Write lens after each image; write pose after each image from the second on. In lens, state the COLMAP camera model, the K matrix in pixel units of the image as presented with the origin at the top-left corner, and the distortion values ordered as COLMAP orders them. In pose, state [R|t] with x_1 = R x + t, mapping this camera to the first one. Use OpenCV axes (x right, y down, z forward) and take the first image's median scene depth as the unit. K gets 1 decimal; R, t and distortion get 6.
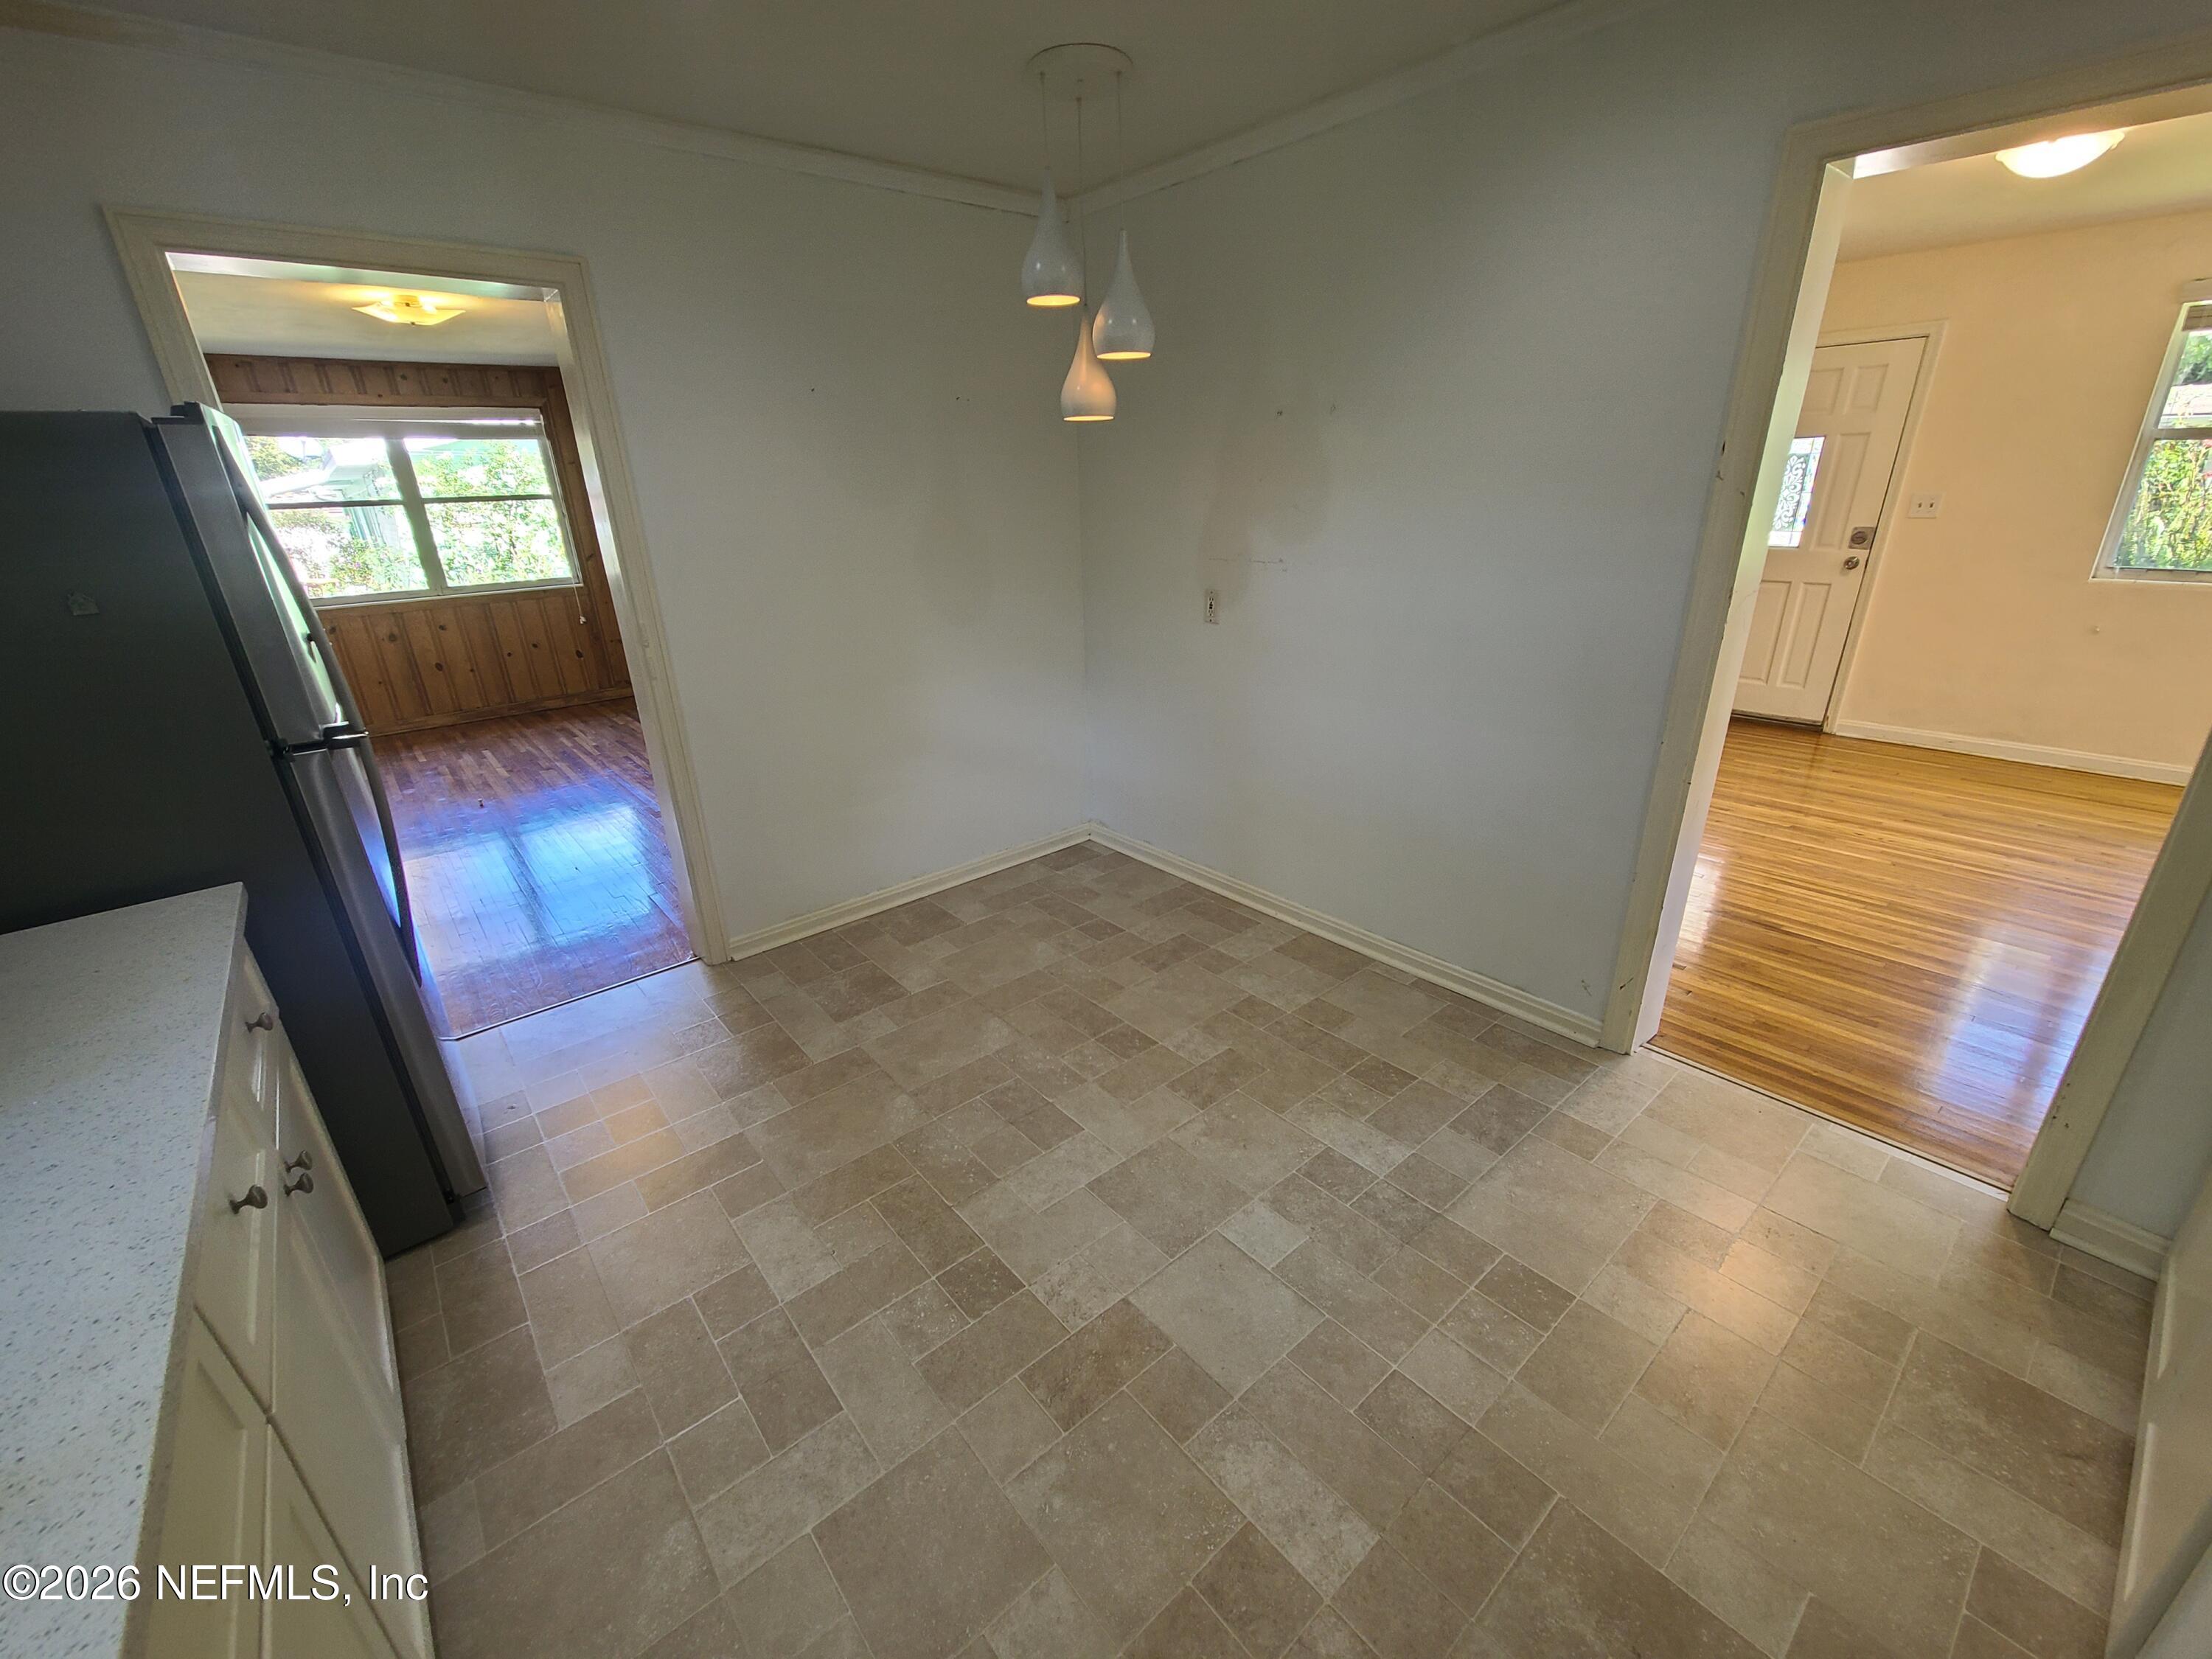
lens RADIAL K [[911.3, 0, 1103.0], [0, 911.3, 850.0], [0, 0, 1]] dist [-0.001775, -0.000138]
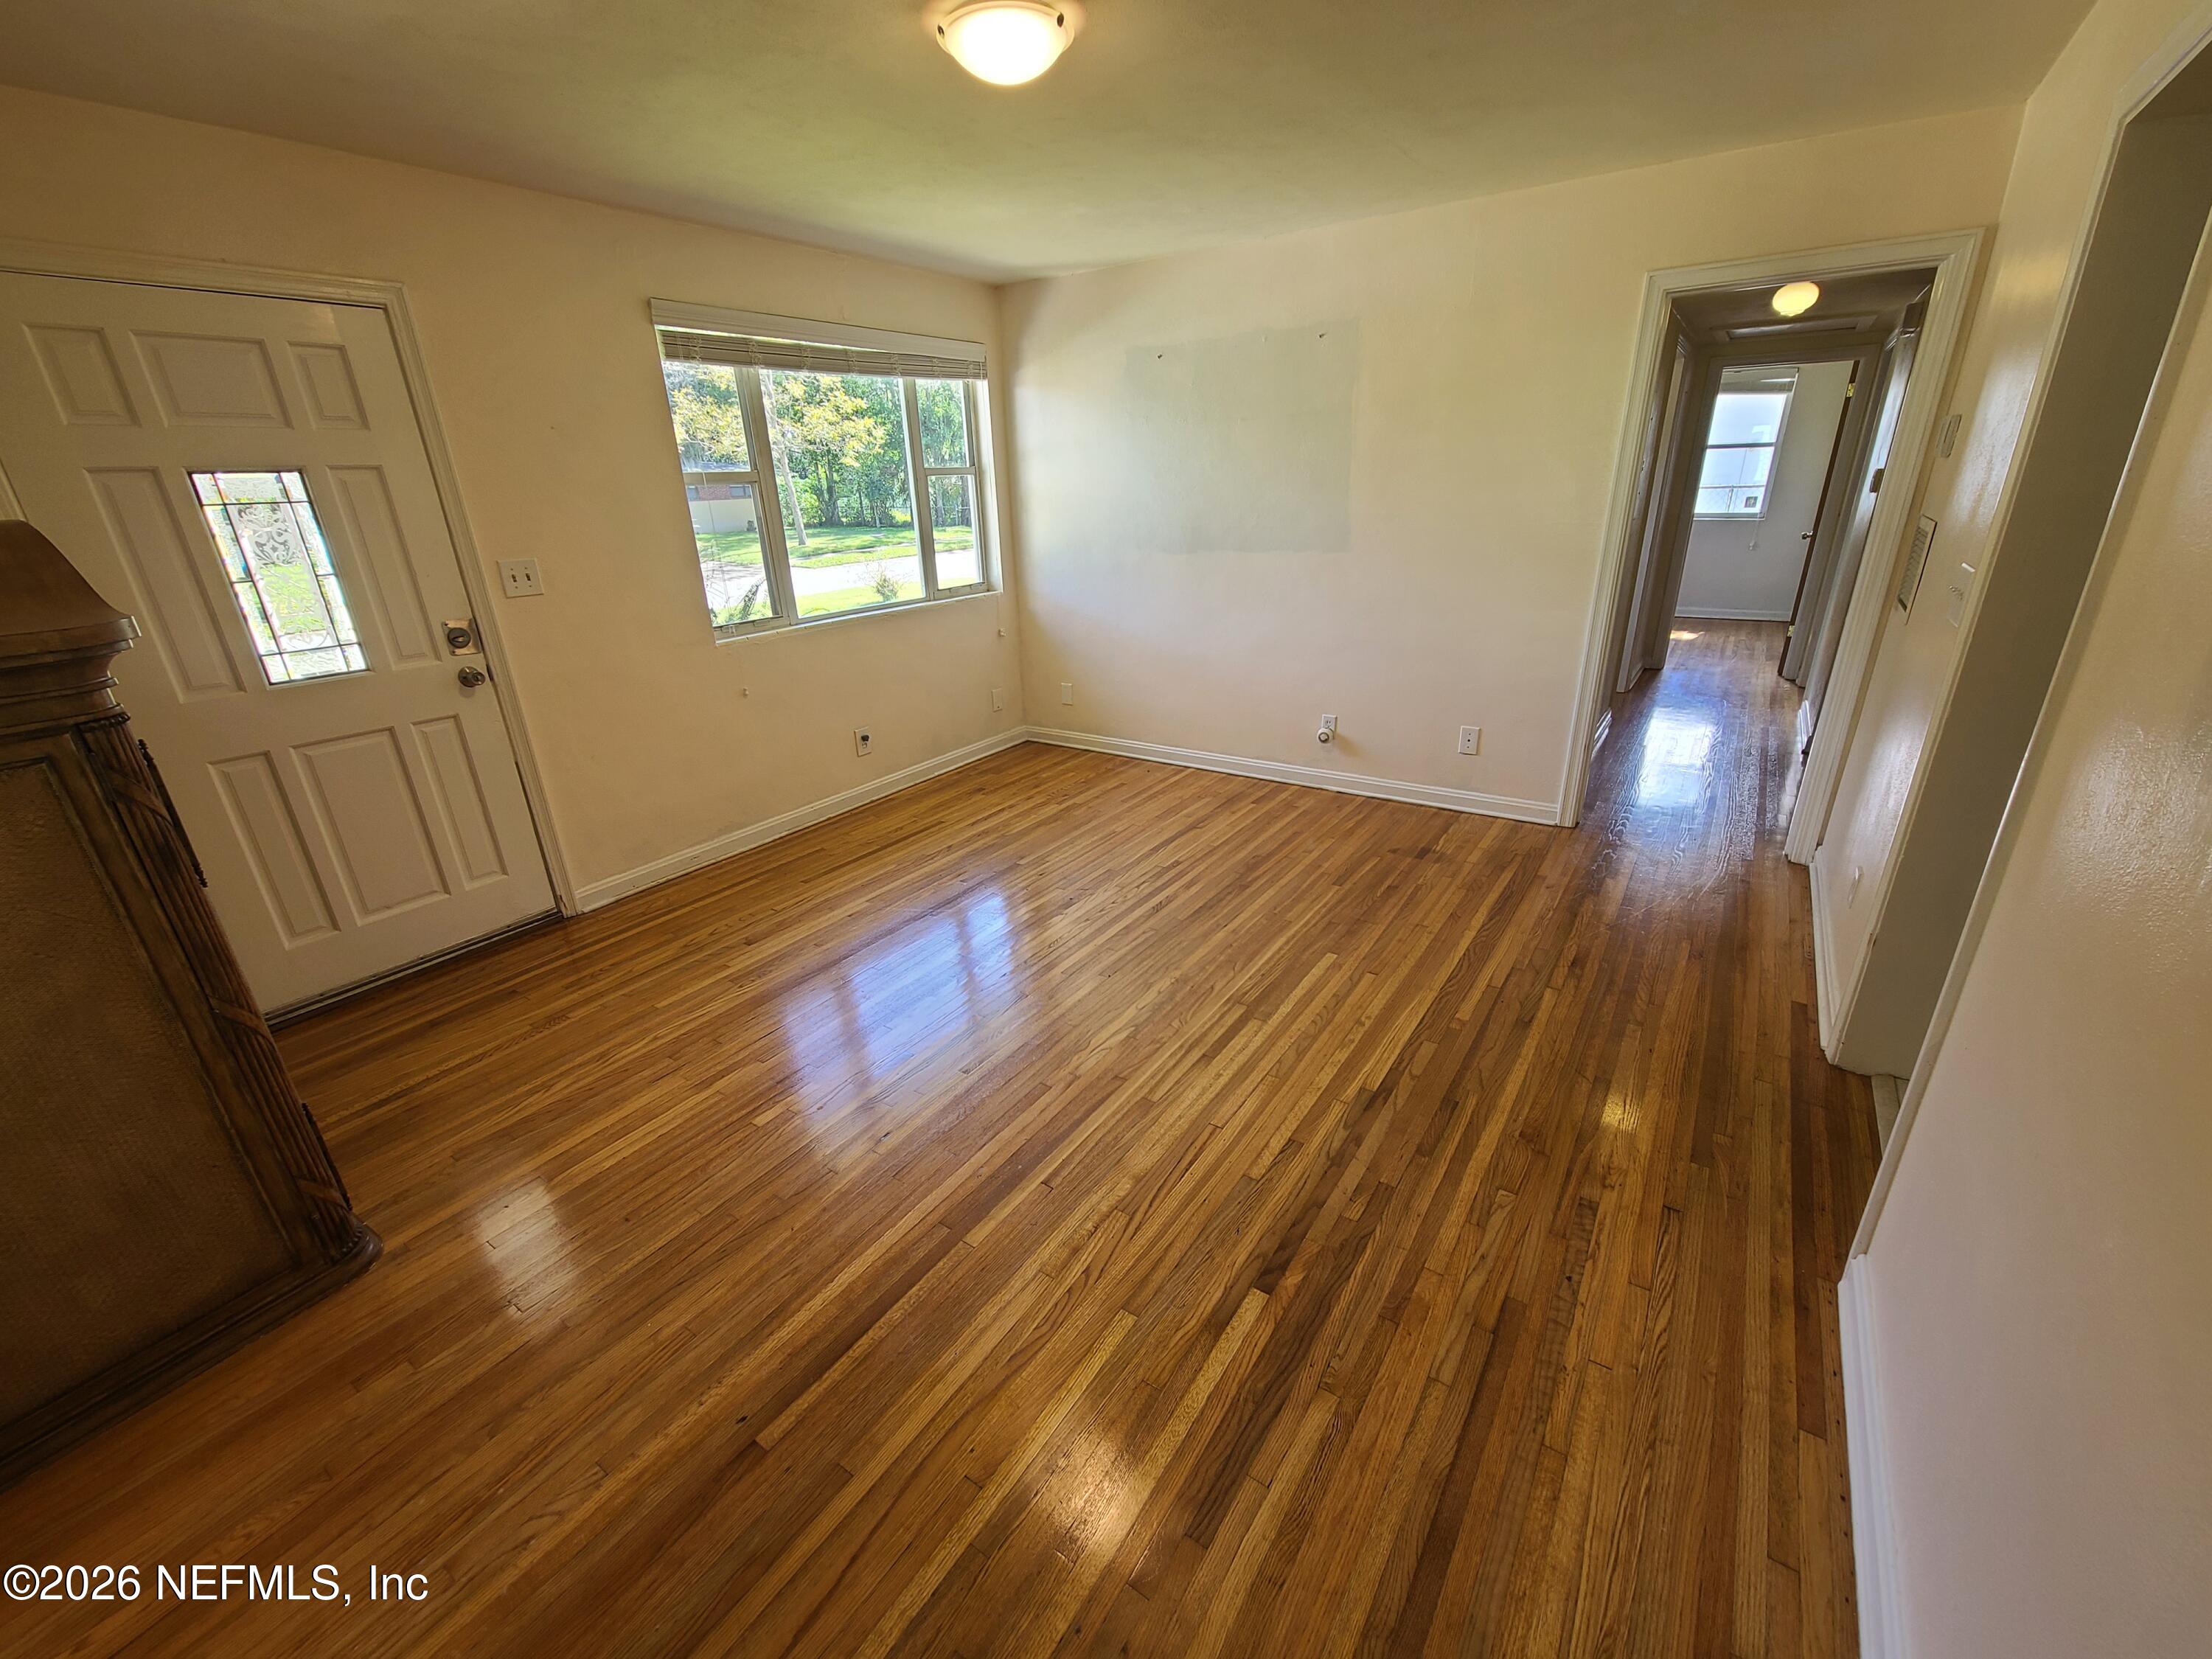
lens RADIAL K [[909.0, 0, 1101.1], [0, 909.0, 843.1], [0, 0, 1]] dist [0.001097, -0.000058]
pose [[-0.258706, -0.321426, 0.910910, 0.174946], [0.405687, 0.819660, 0.404446, -0.446982], [-0.876635, 0.474176, -0.081653, 1.090467]]
